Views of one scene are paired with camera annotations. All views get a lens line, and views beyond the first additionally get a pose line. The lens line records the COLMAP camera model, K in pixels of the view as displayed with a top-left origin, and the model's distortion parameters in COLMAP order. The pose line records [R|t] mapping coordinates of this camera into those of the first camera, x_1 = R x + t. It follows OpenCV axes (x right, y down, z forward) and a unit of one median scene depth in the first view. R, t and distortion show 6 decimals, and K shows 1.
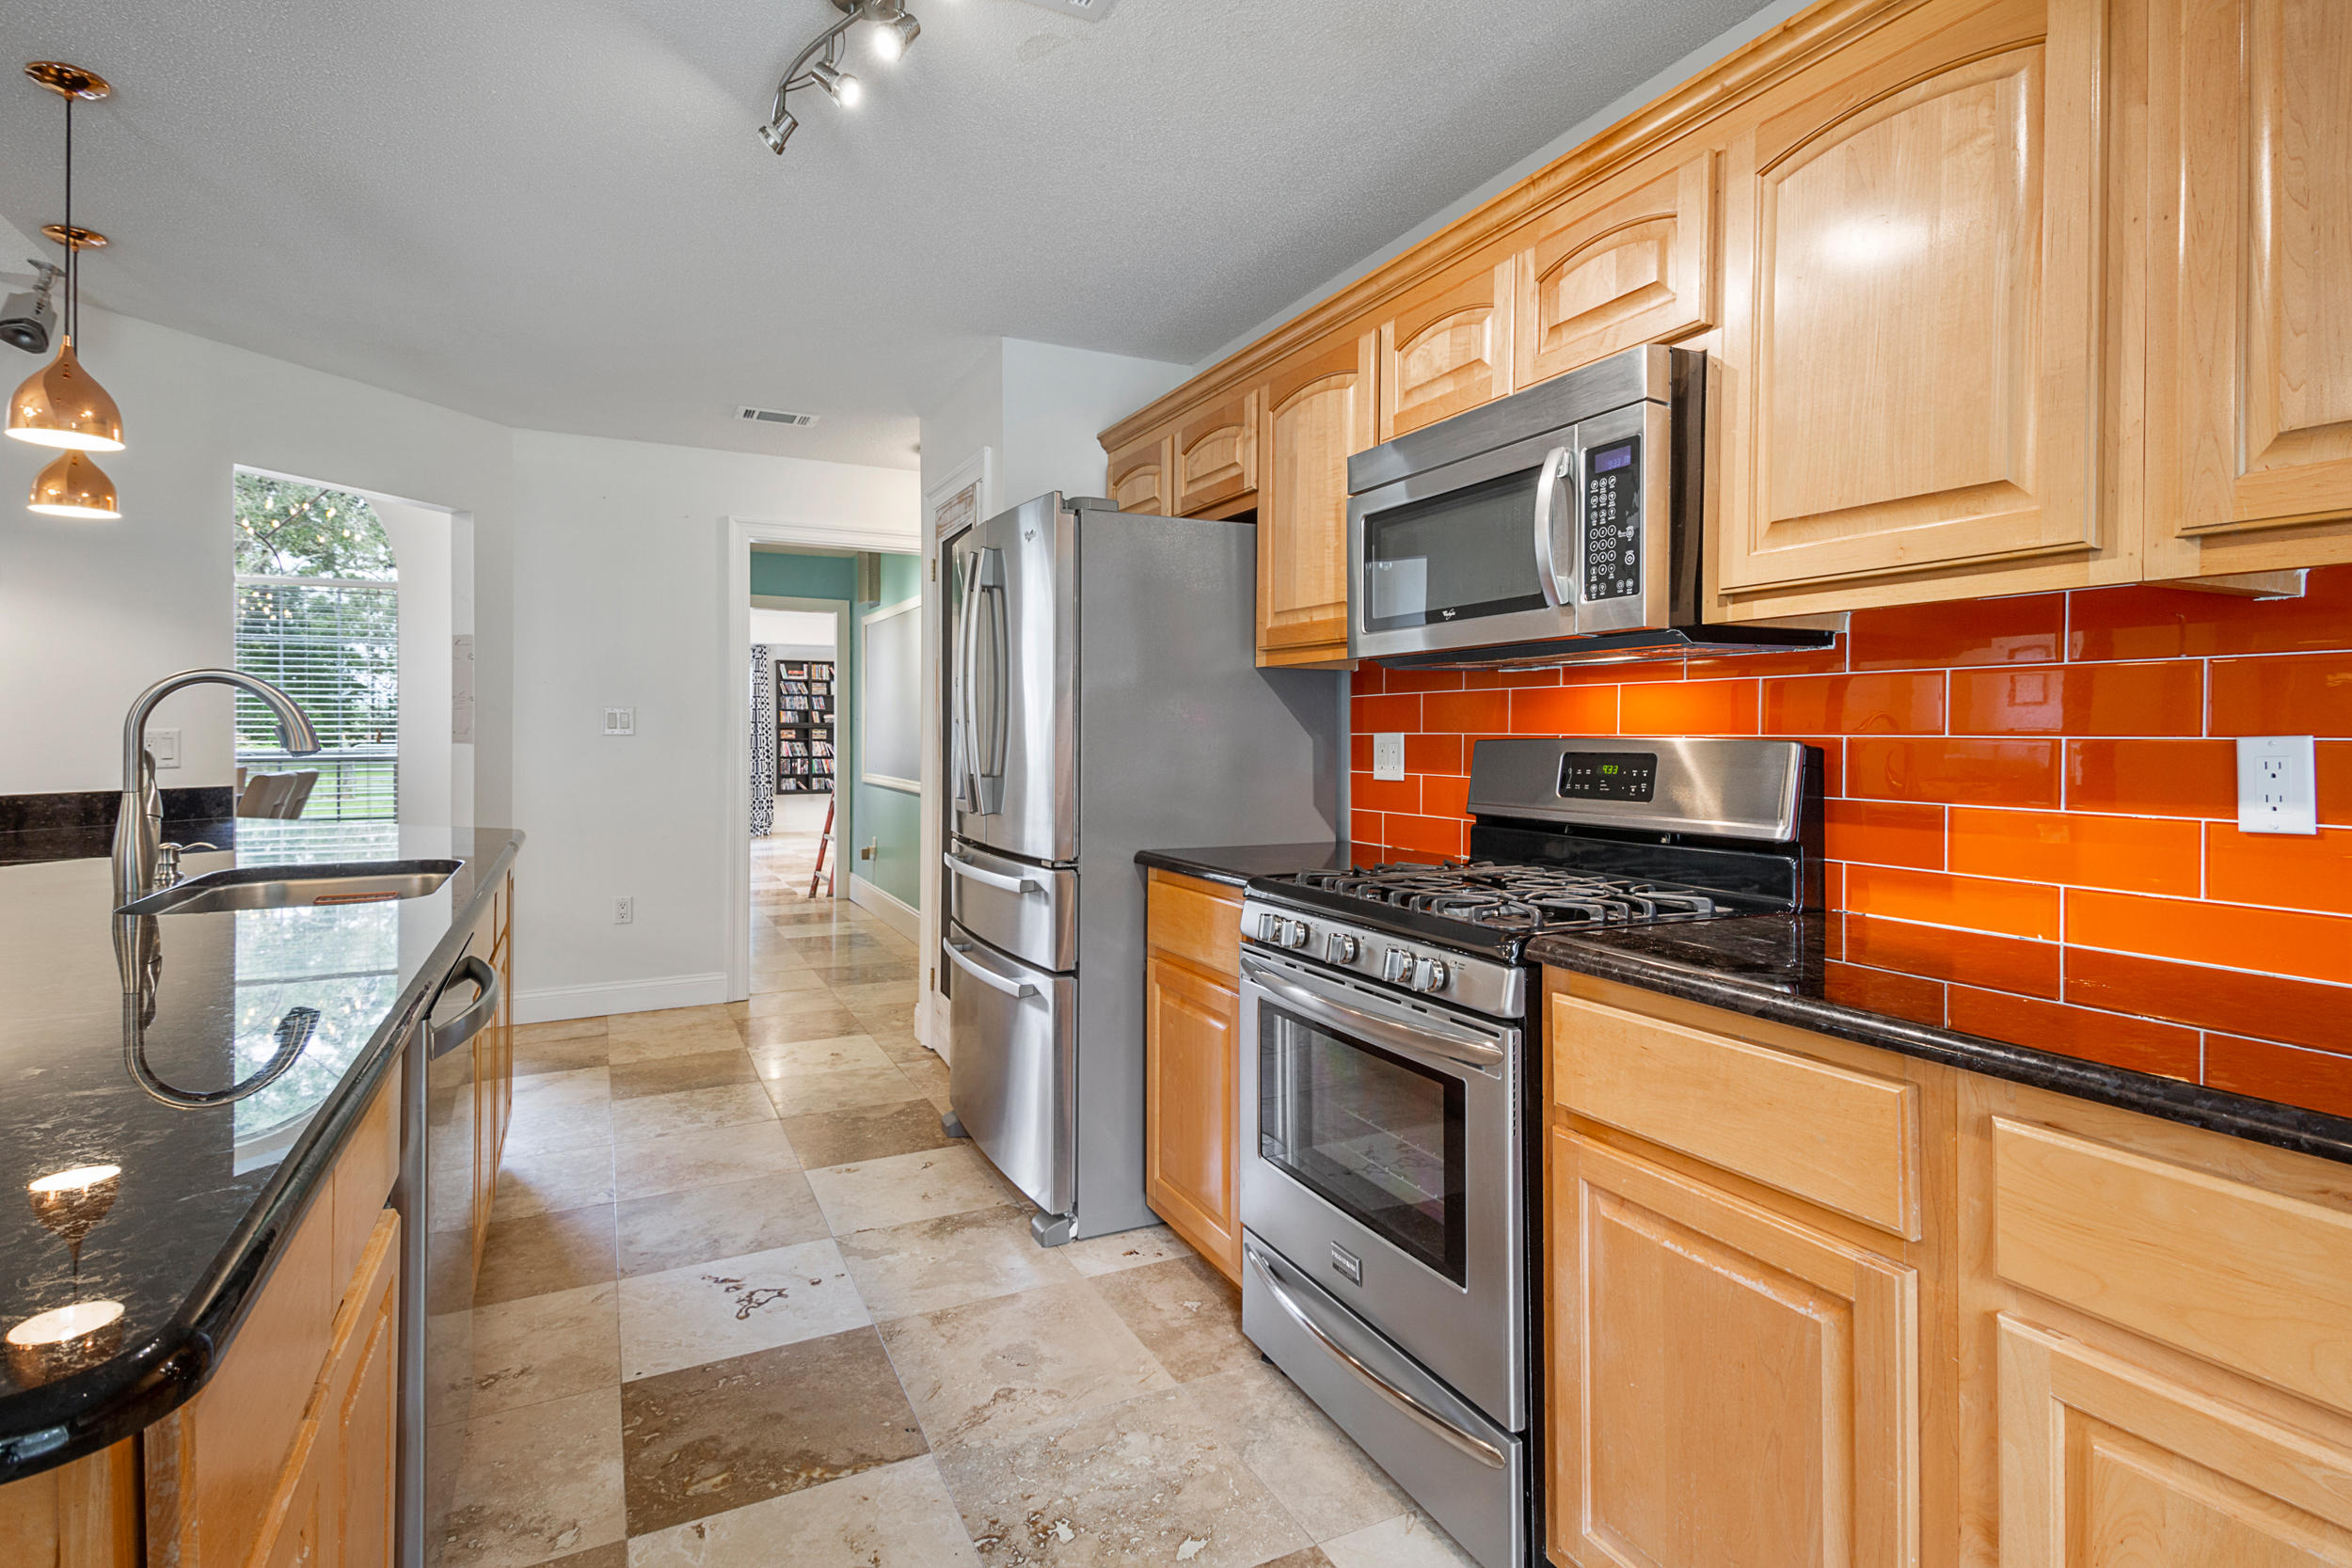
lens RADIAL K [[1155.5, 0, 1175.6], [0, 1155.5, 737.0], [0, 0, 1]] dist [0.070860, -0.042900]
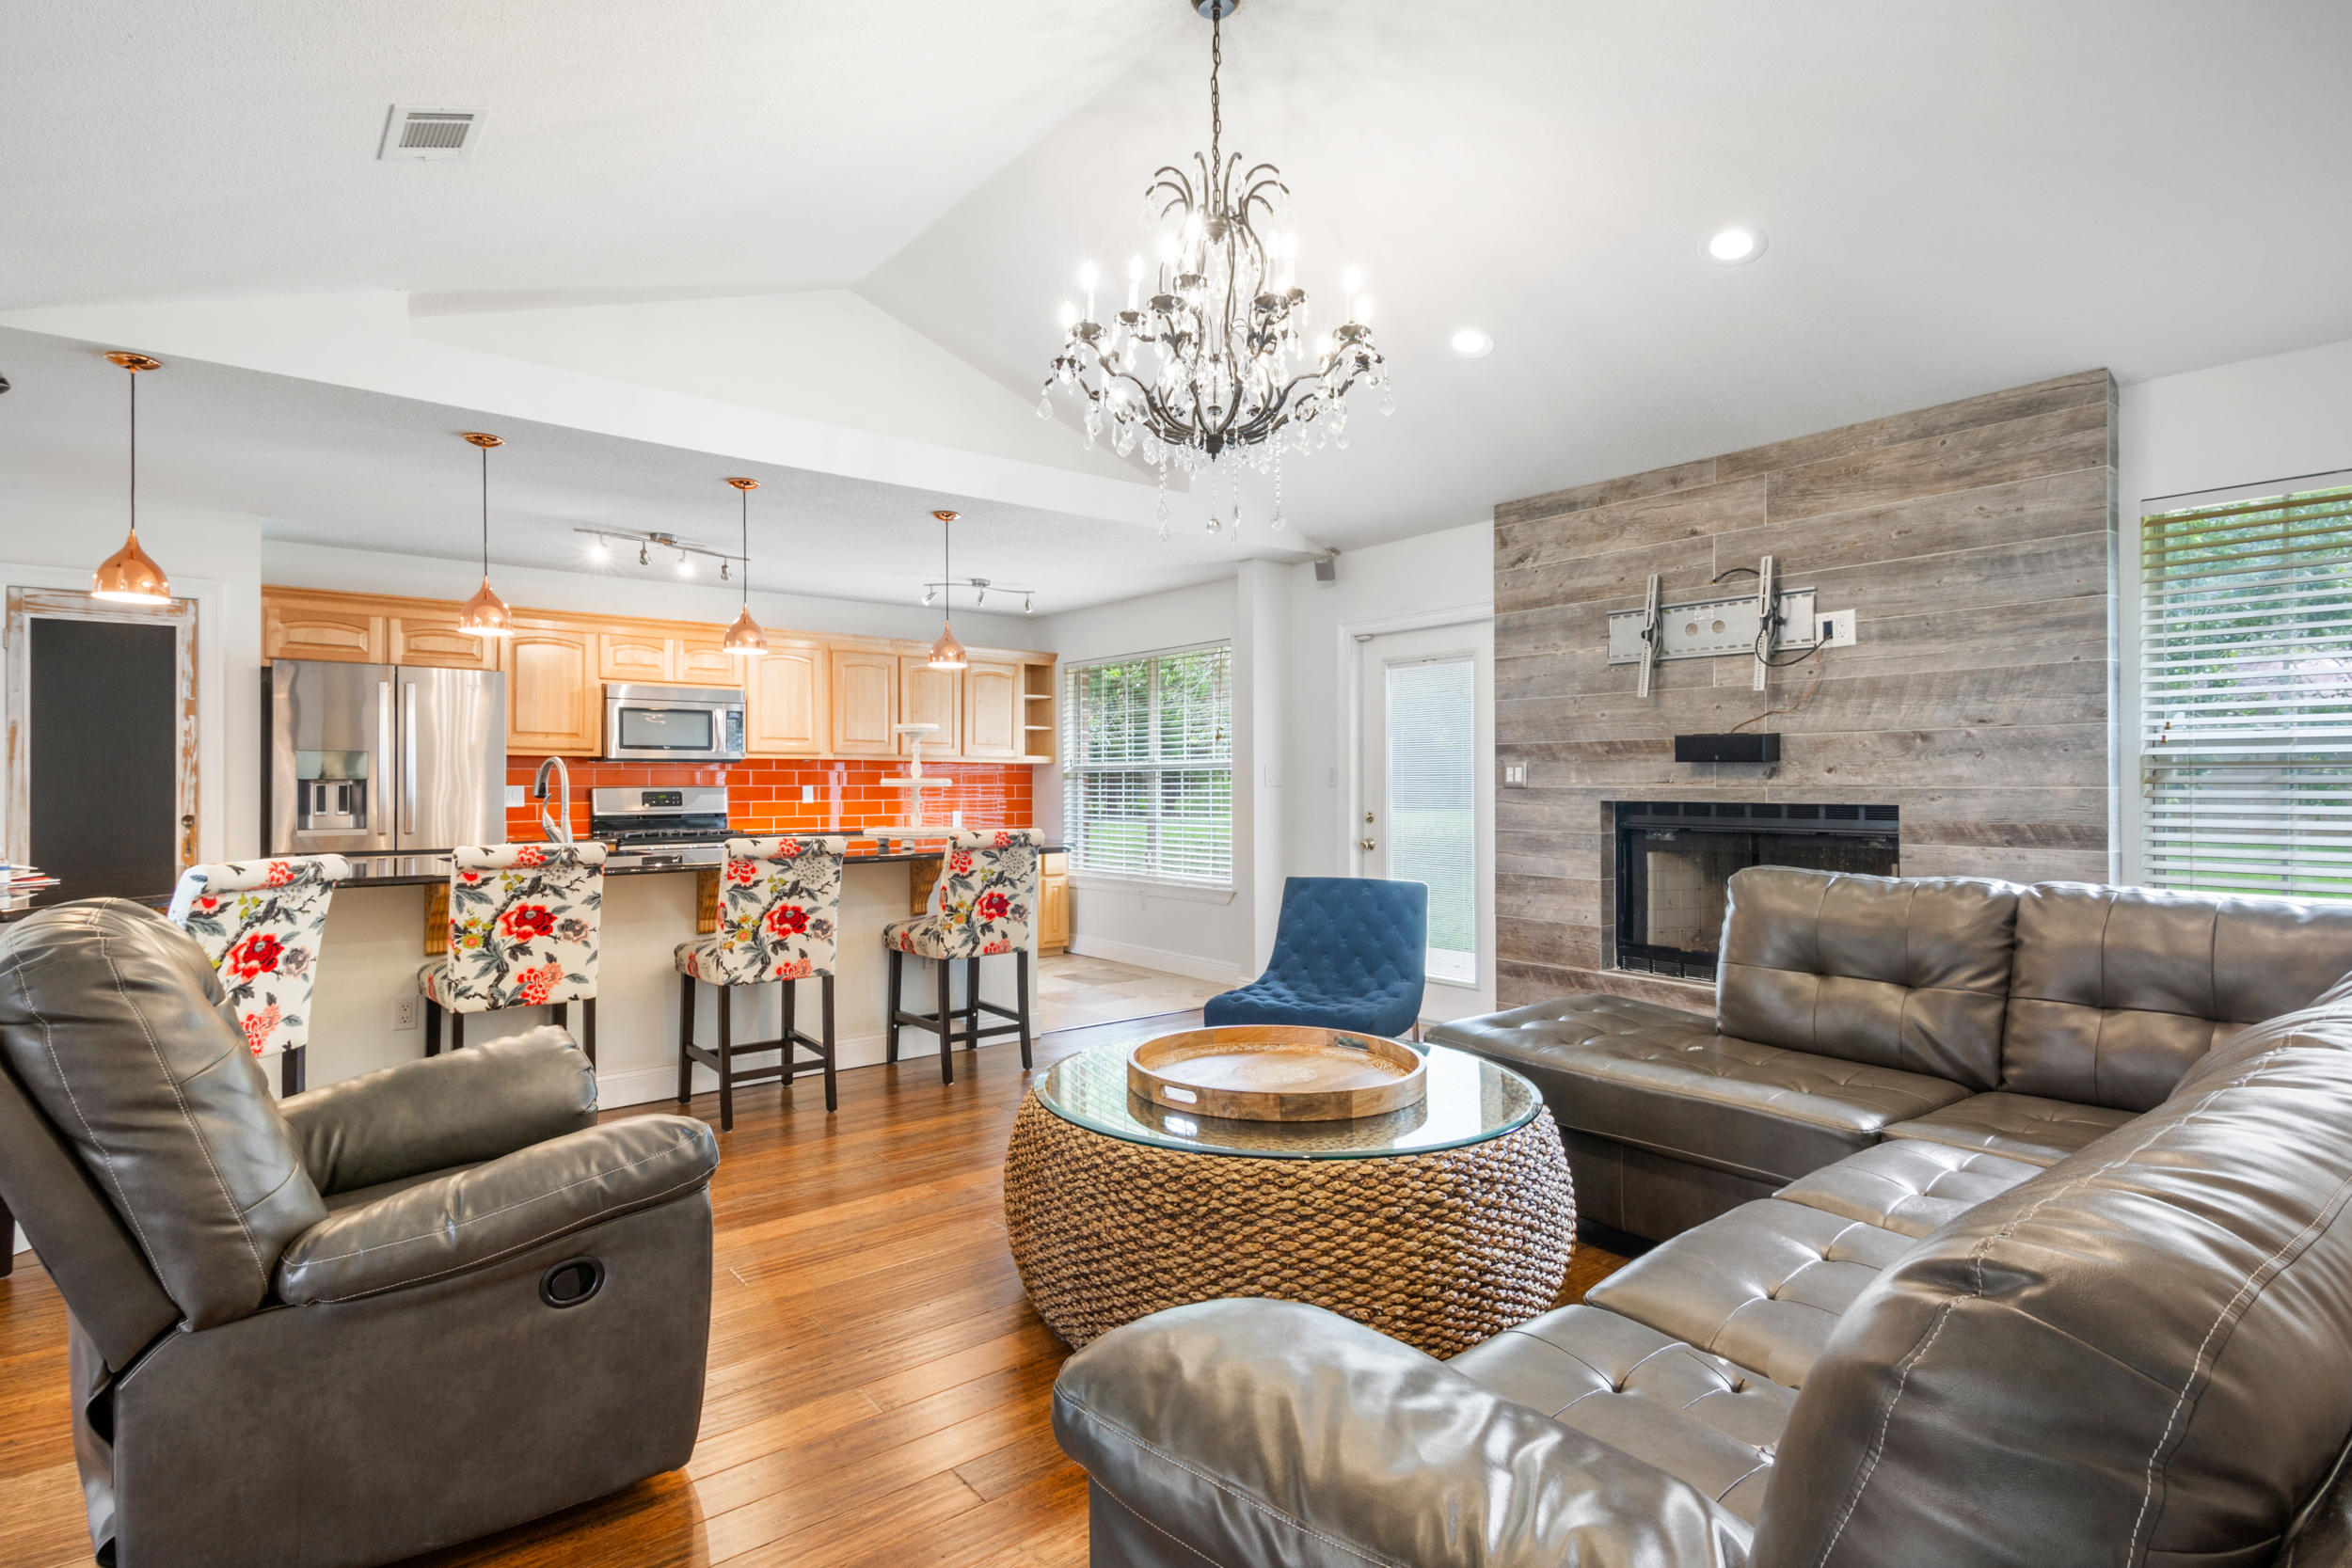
lens RADIAL K [[1148.1, 0, 1188.7], [0, 1148.1, 774.3], [0, 0, 1]] dist [-0.016948, -0.001022]
pose [[-0.246057, 0.005449, 0.969240, -2.930382], [0.003709, 0.999982, -0.004681, -0.012492], [-0.969248, 0.002444, -0.246073, 0.371283]]
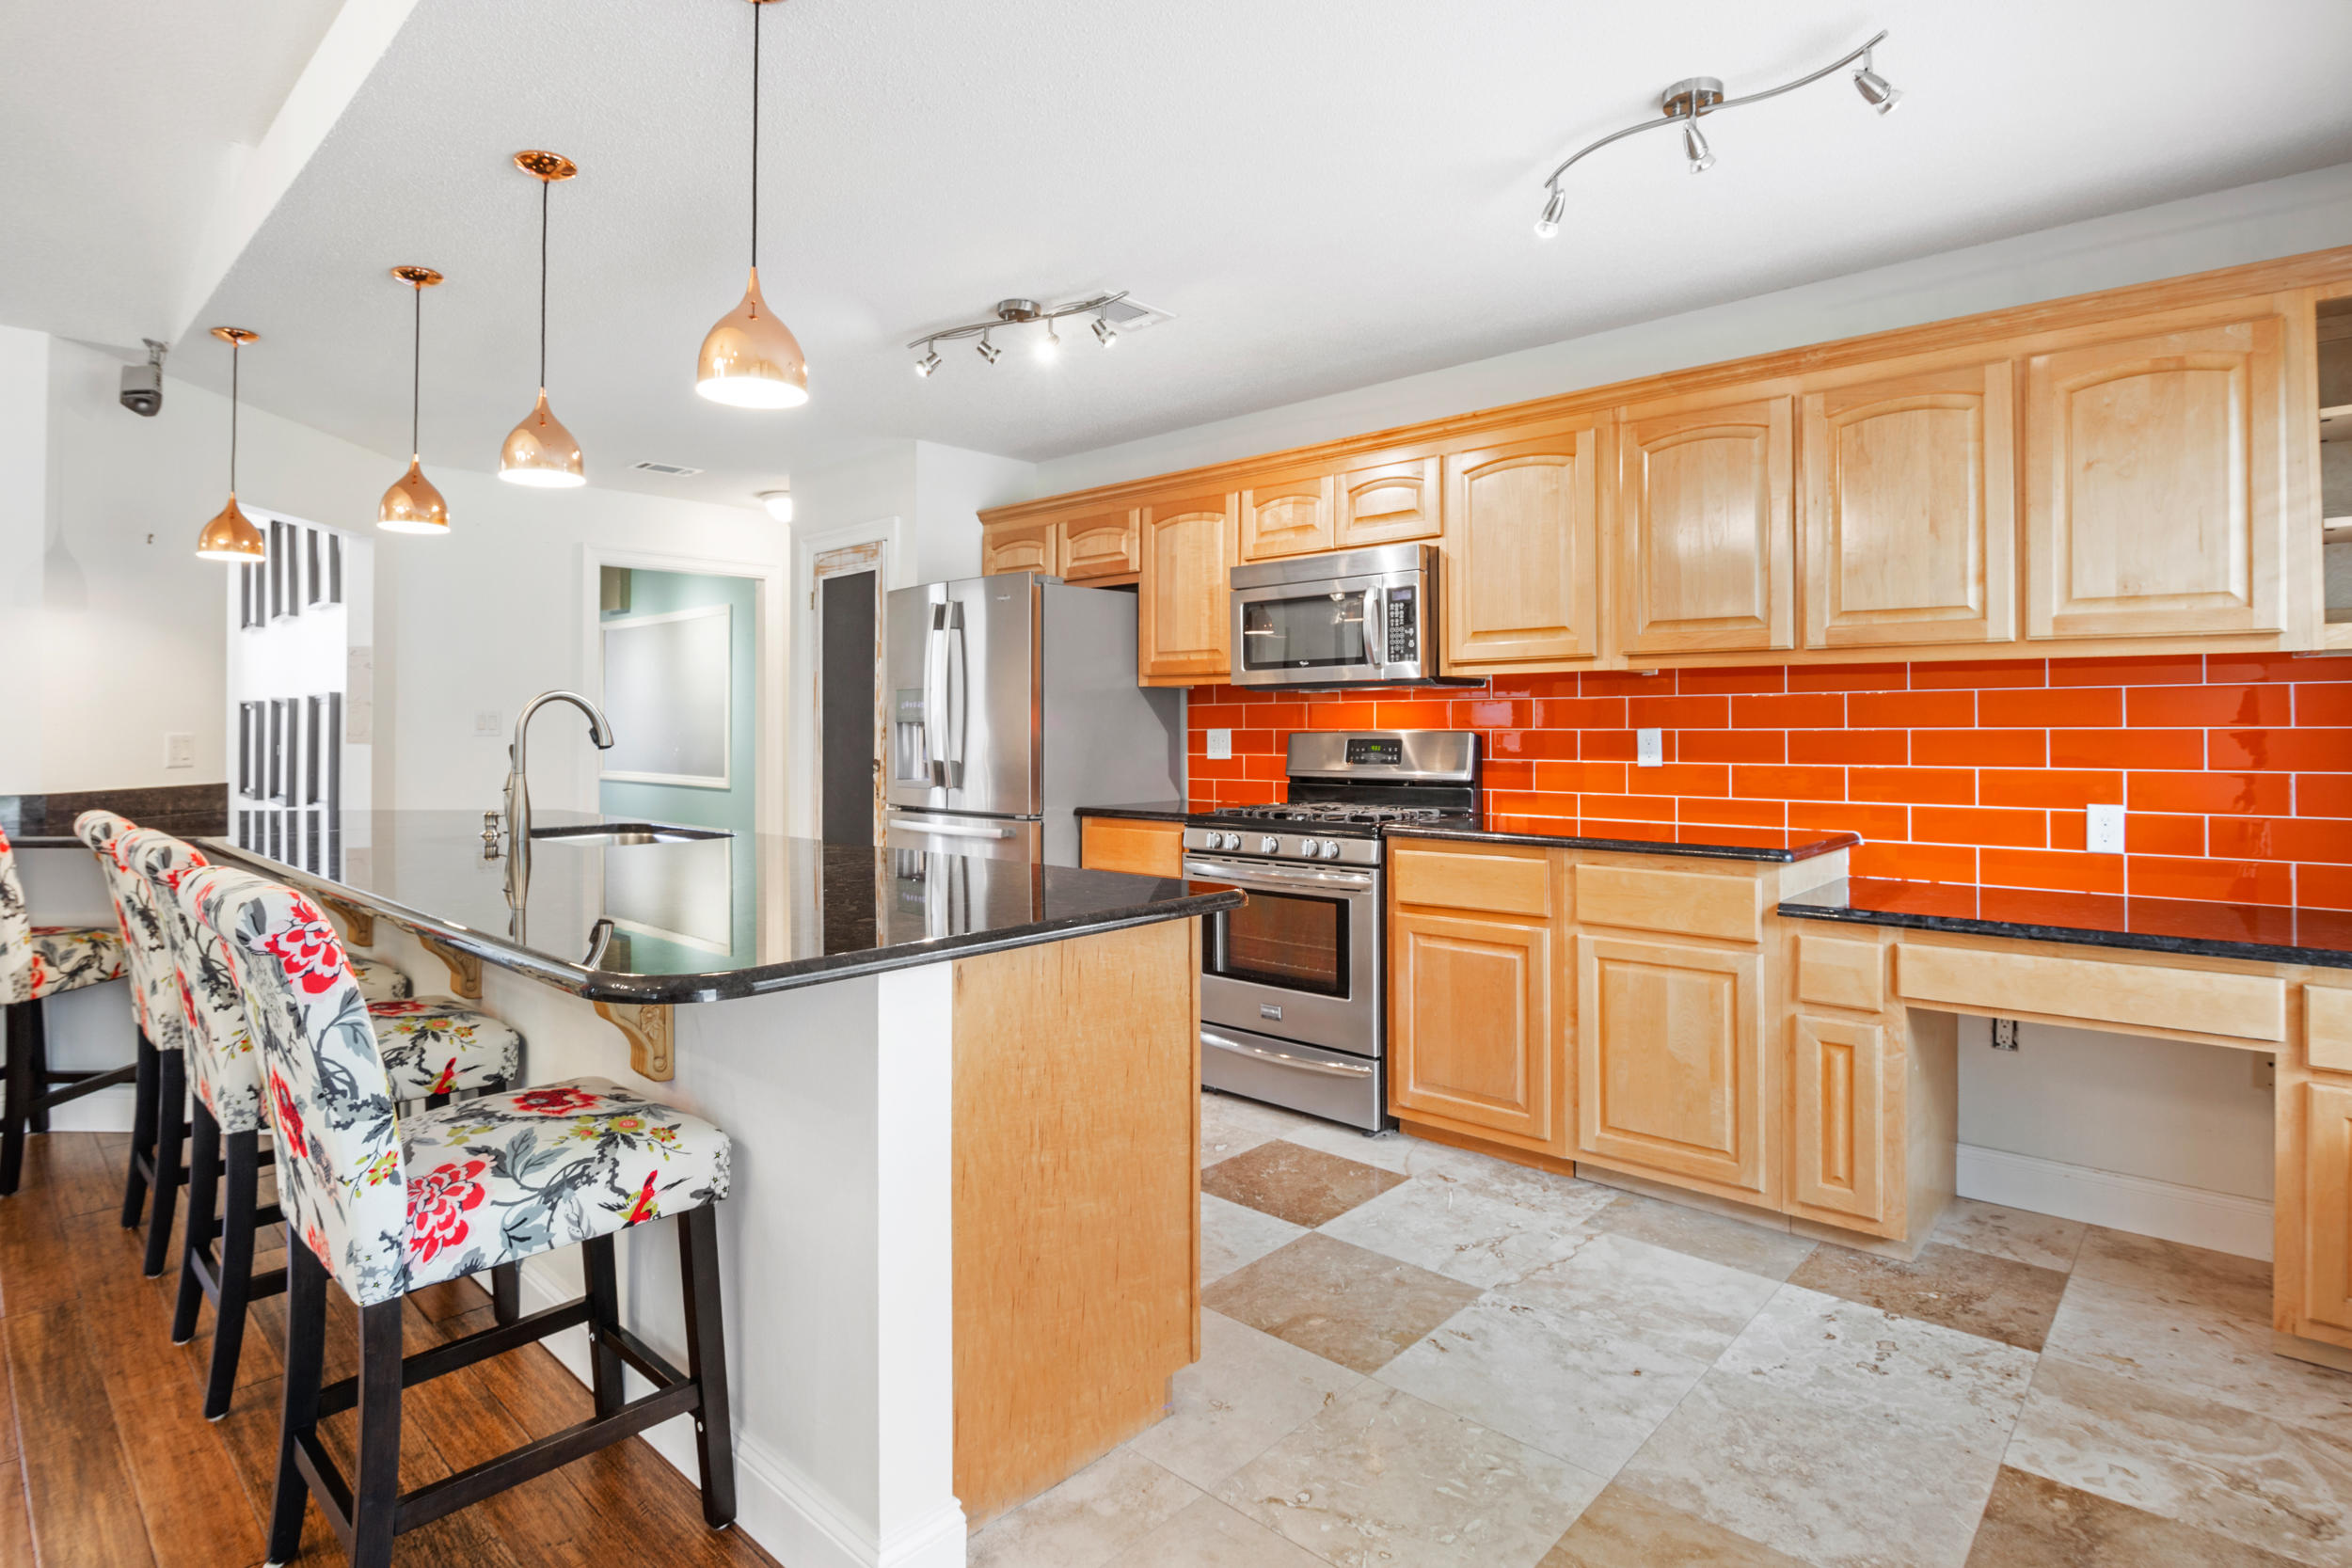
lens RADIAL K [[1191.3, 0, 1165.9], [0, 1191.3, 704.8], [0, 0, 1]] dist [-0.015011, -0.000031]
pose [[0.935783, 0.000086, 0.352576, -0.590904], [0.008075, 0.999732, -0.021674, -0.002242], [-0.352483, 0.023130, 0.935532, -0.635536]]
